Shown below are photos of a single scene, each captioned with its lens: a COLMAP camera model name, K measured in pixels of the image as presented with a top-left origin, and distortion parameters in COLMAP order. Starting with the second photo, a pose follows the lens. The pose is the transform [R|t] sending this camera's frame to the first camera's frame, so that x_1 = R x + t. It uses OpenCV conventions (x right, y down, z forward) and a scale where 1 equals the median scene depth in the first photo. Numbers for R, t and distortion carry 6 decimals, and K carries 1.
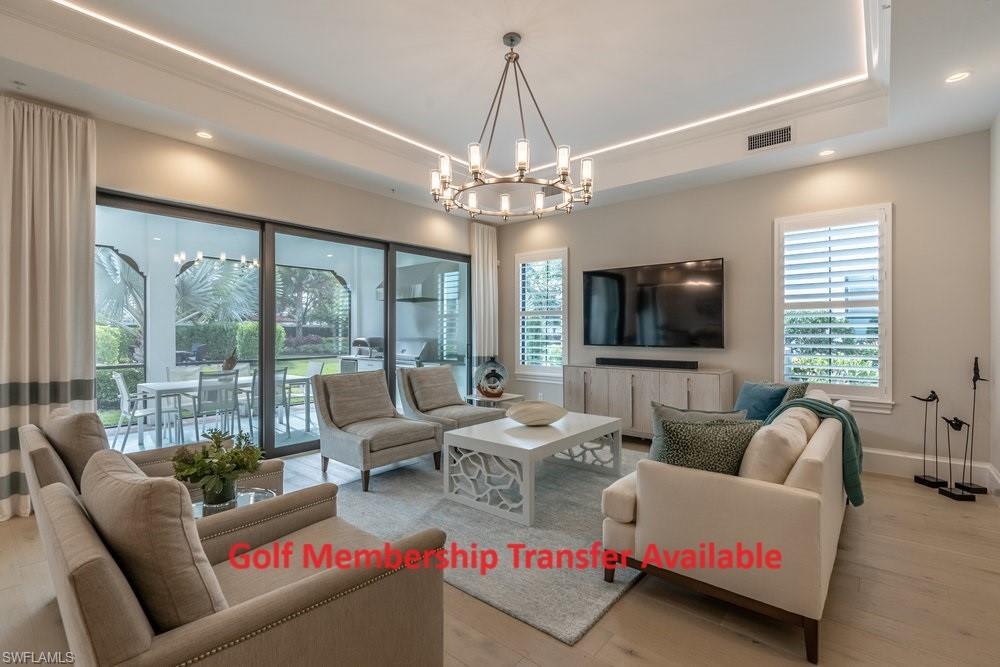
lens RADIAL K [[454.7, 0, 498.9], [0, 454.7, 331.7], [0, 0, 1]] dist [-0.000976, 0.000227]
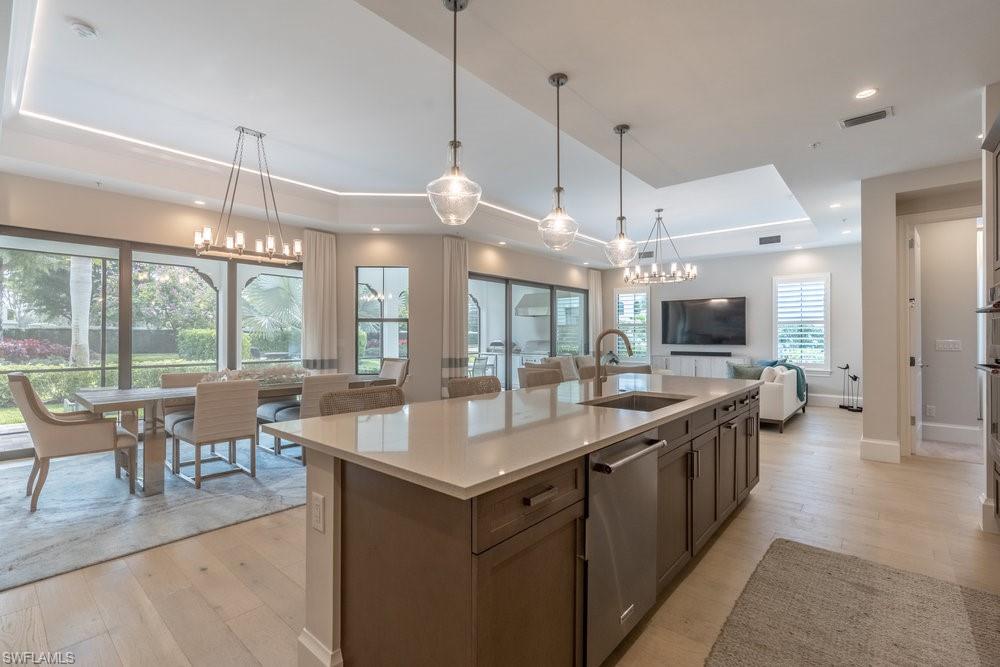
lens RADIAL K [[454.7, 0, 496.1], [0, 454.7, 335.9], [0, 0, 1]] dist [-0.000976, 0.000227]
pose [[0.999974, 0.001108, -0.007181, -0.562447], [-0.001117, 0.999999, -0.001307, 0.002443], [0.007179, 0.001315, 0.999973, -0.953048]]
